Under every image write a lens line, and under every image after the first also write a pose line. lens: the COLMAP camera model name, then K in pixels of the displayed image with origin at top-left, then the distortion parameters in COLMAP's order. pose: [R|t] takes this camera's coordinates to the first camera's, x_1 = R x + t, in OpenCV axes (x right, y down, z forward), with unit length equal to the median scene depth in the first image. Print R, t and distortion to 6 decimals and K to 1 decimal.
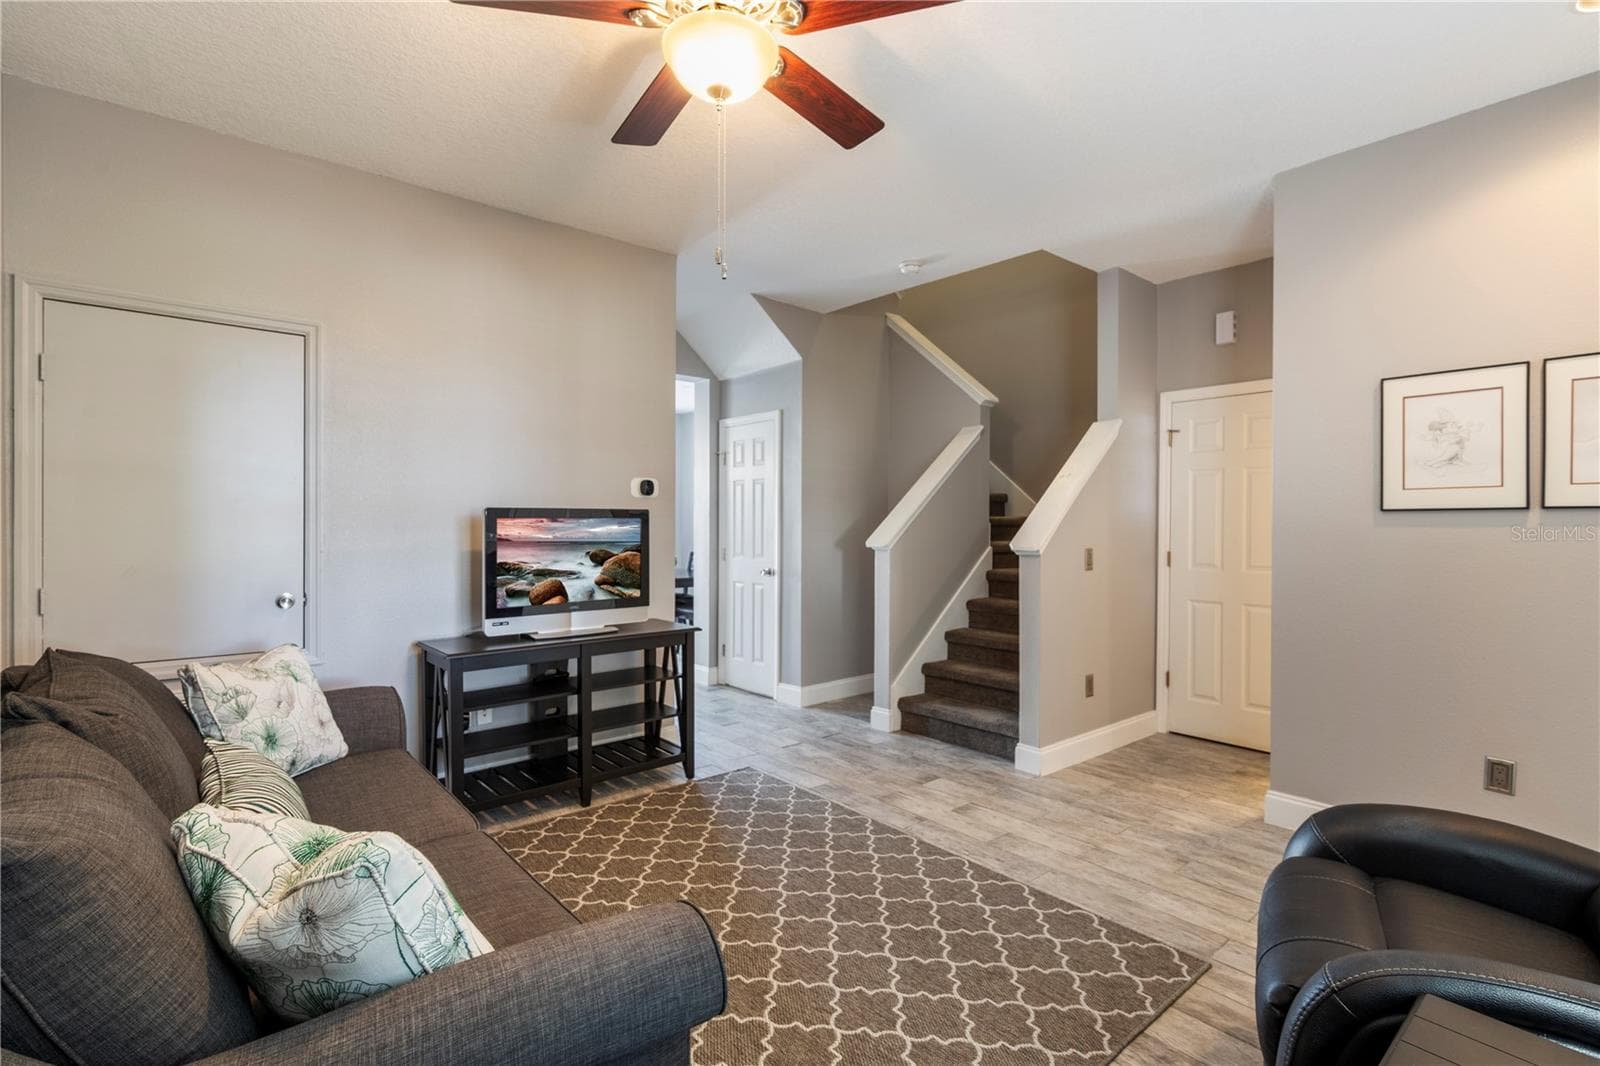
lens RADIAL K [[740.5, 0, 800.0], [0, 740.5, 533.0], [0, 0, 1]] dist [-0.001282, -0.000120]
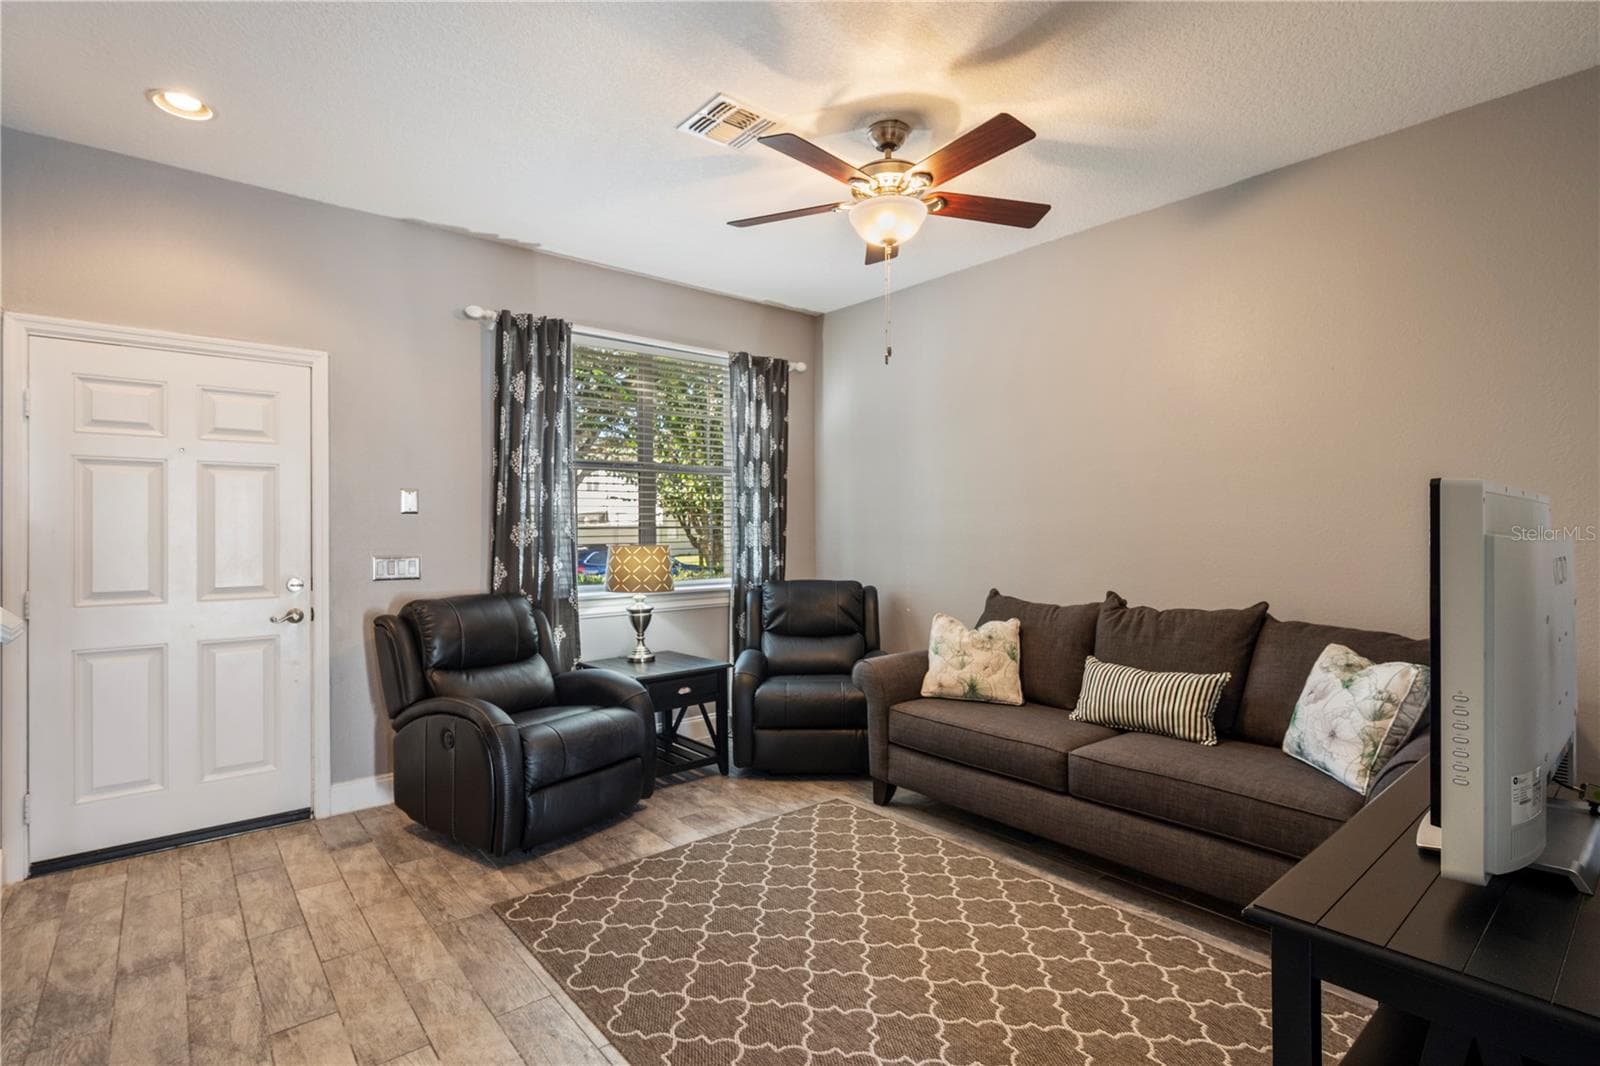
lens RADIAL K [[772.4, 0, 802.9], [0, 772.4, 528.7], [0, 0, 1]] dist [-0.000216, 0.000138]
pose [[-0.999977, 0.005414, -0.004115, 0.042397], [0.005386, 0.999962, 0.006916, -0.015355], [0.004152, 0.006893, -0.999968, 1.526301]]
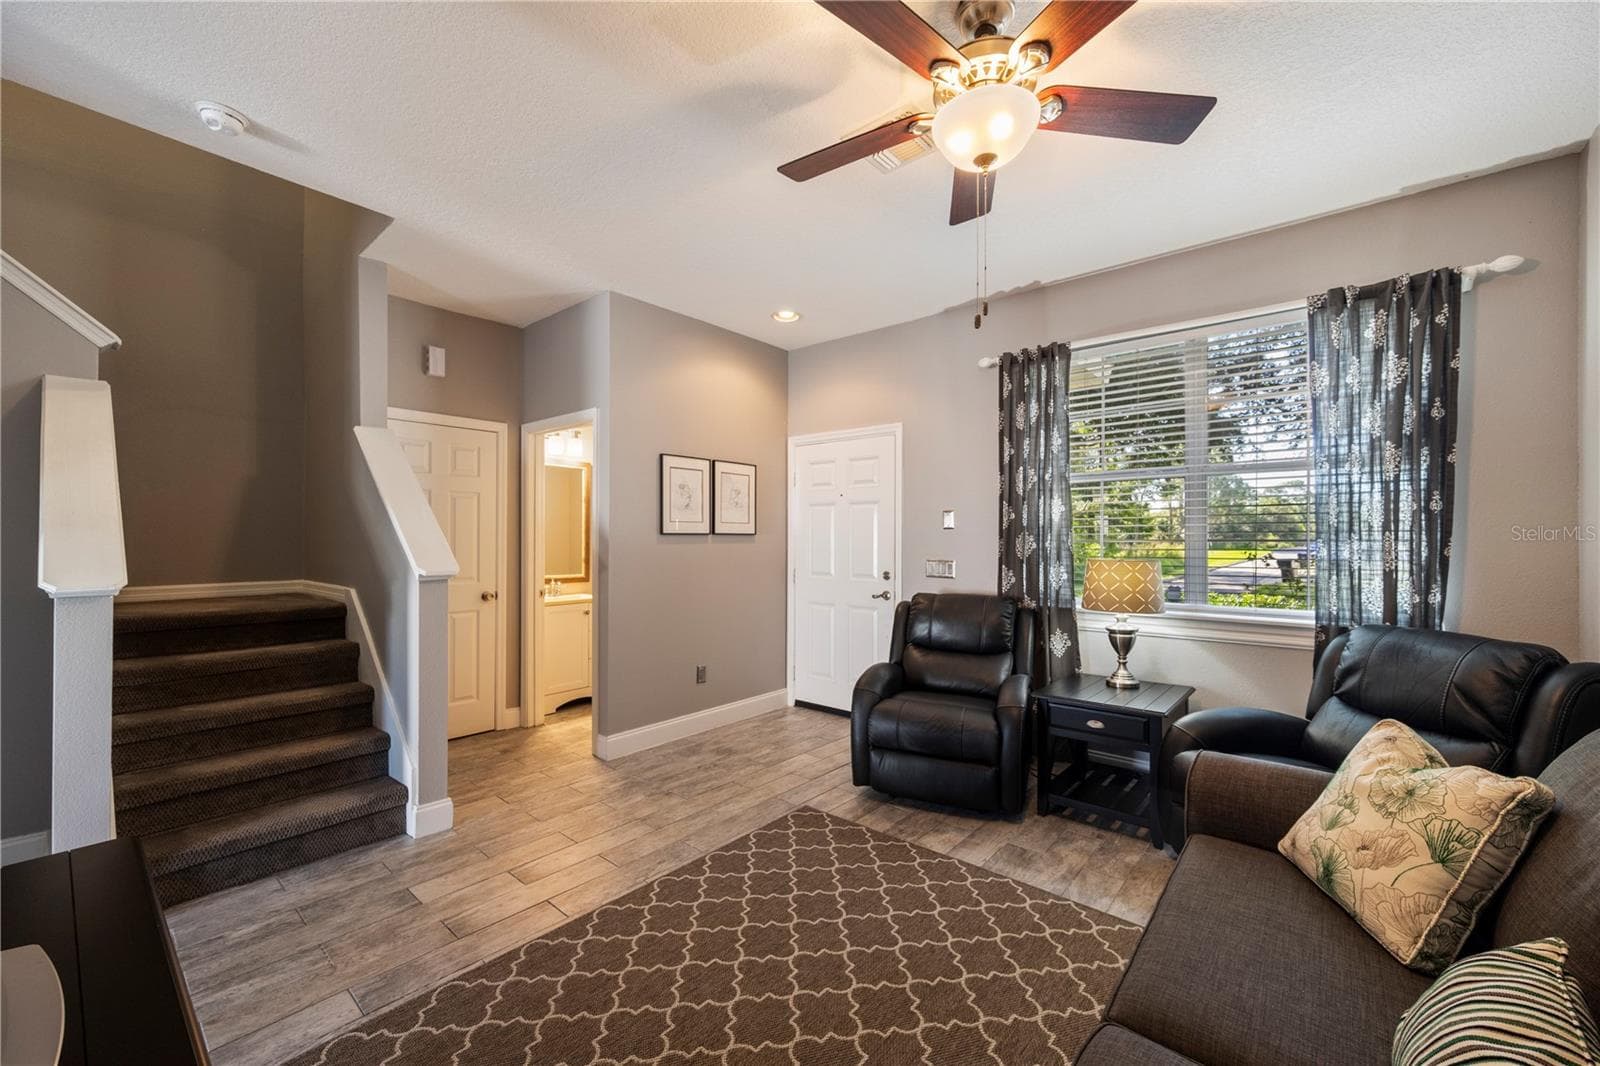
lens RADIAL K [[634.8, 0, 800.0], [0, 634.8, 533.0], [0, 0, 1]] dist [0.000329, 0.000121]
pose [[-0.165190, 0.006510, 0.986240, -0.596712], [0.007852, 0.999955, -0.005285, -0.020528], [-0.986230, 0.006871, -0.165234, 0.855441]]
